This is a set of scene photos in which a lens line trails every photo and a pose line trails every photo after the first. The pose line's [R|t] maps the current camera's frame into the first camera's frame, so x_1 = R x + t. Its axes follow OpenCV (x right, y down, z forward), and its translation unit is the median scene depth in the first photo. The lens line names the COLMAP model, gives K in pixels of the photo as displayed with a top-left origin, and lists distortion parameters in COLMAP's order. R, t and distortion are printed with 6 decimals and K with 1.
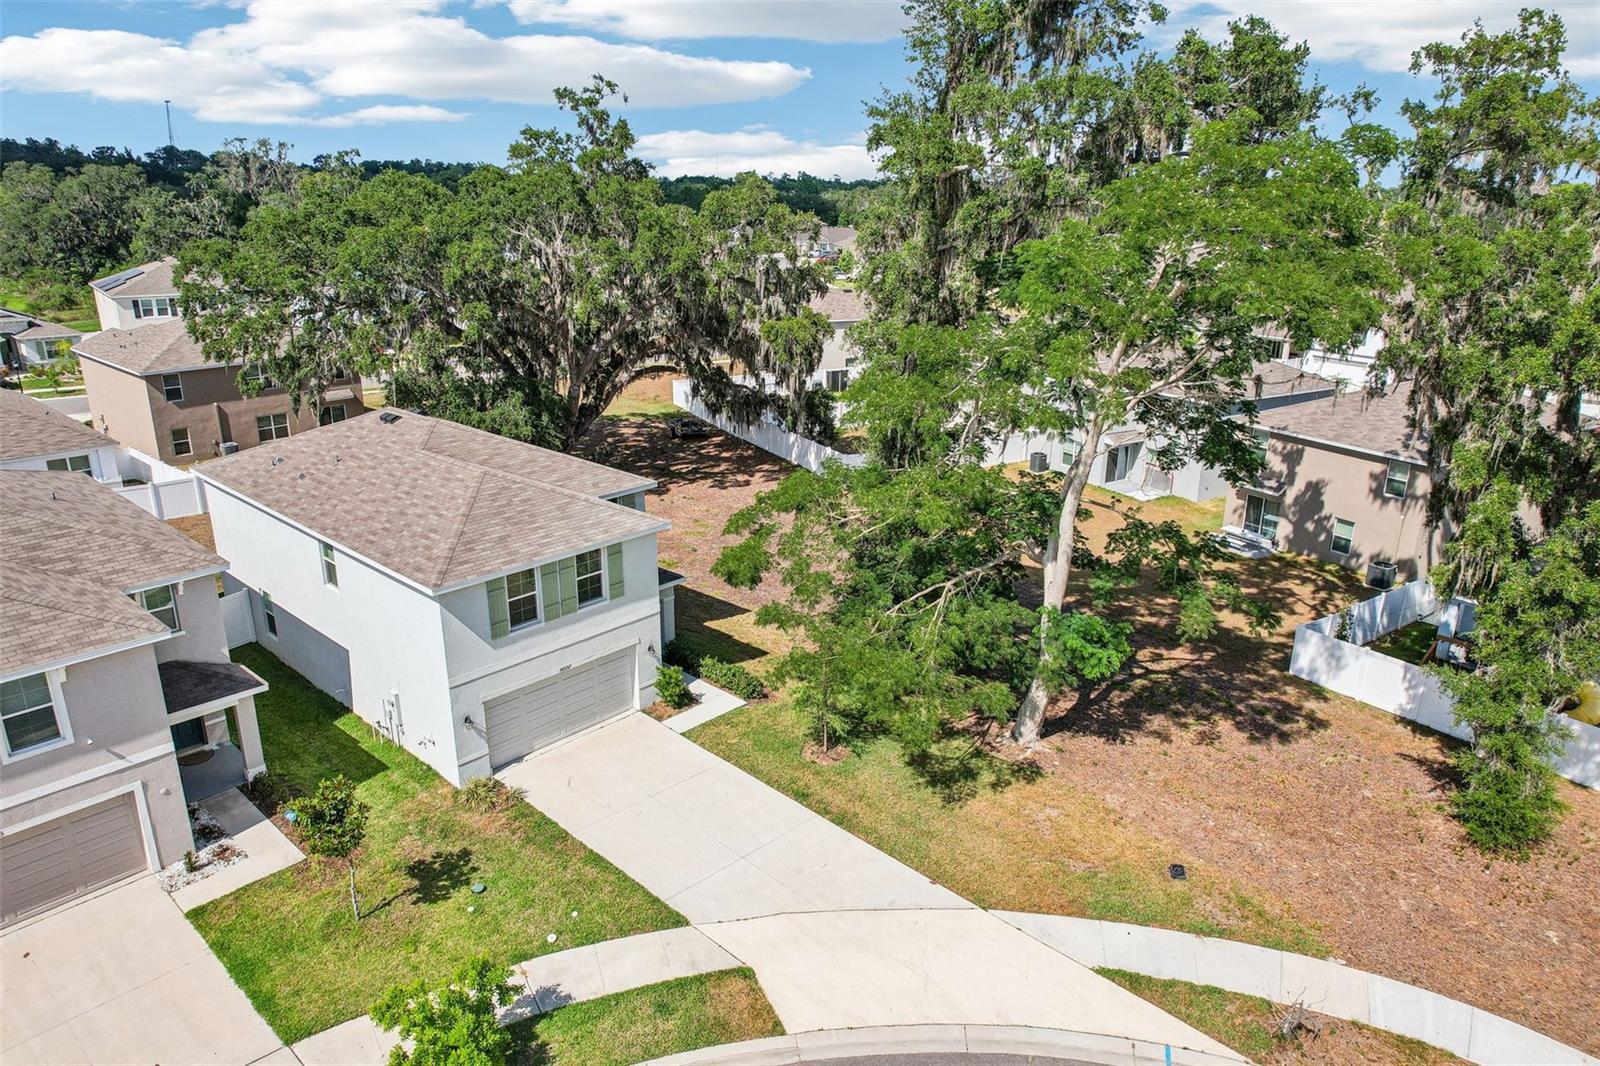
lens RADIAL K [[1041.1, 0, 800.0], [0, 1041.1, 533.0], [0, 0, 1]] dist [-0.068187, 0.057127]
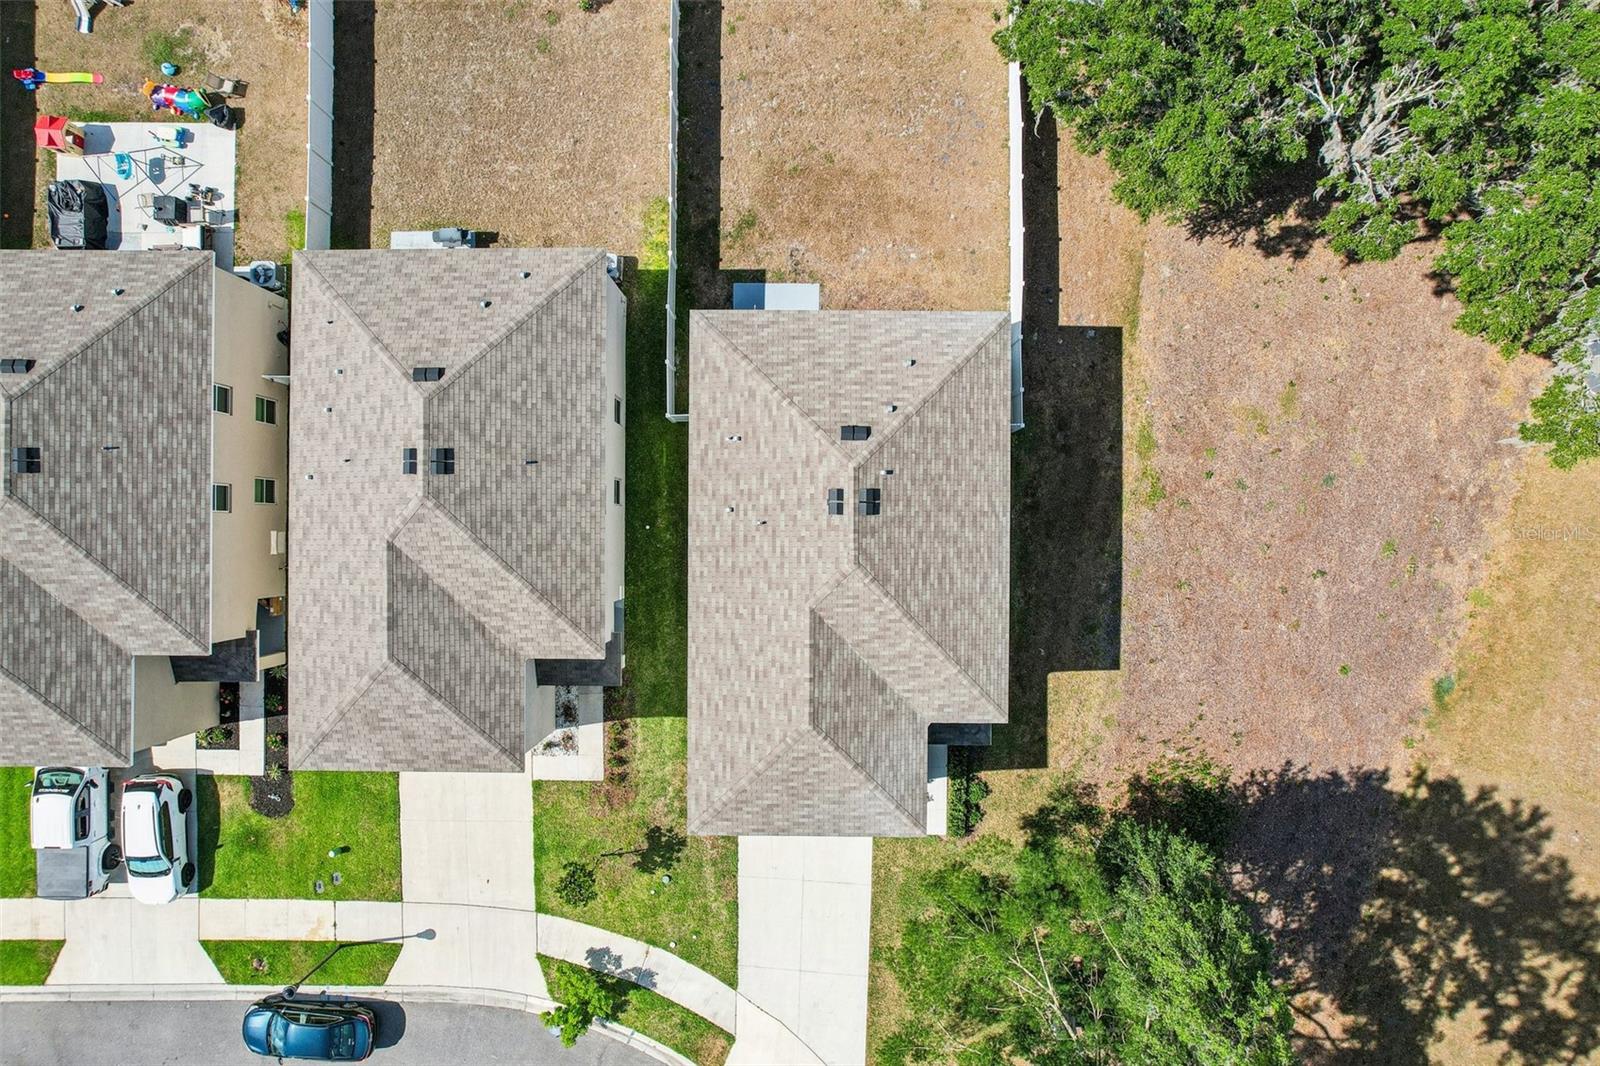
lens RADIAL K [[1041.1, 0, 800.0], [0, 1041.1, 533.0], [0, 0, 1]] dist [-0.068187, 0.057127]
pose [[0.673607, 0.738939, -0.014909, -0.459598], [-0.229224, 0.228051, 0.946282, -1.153633], [0.702645, -0.634004, 0.322999, 0.804100]]
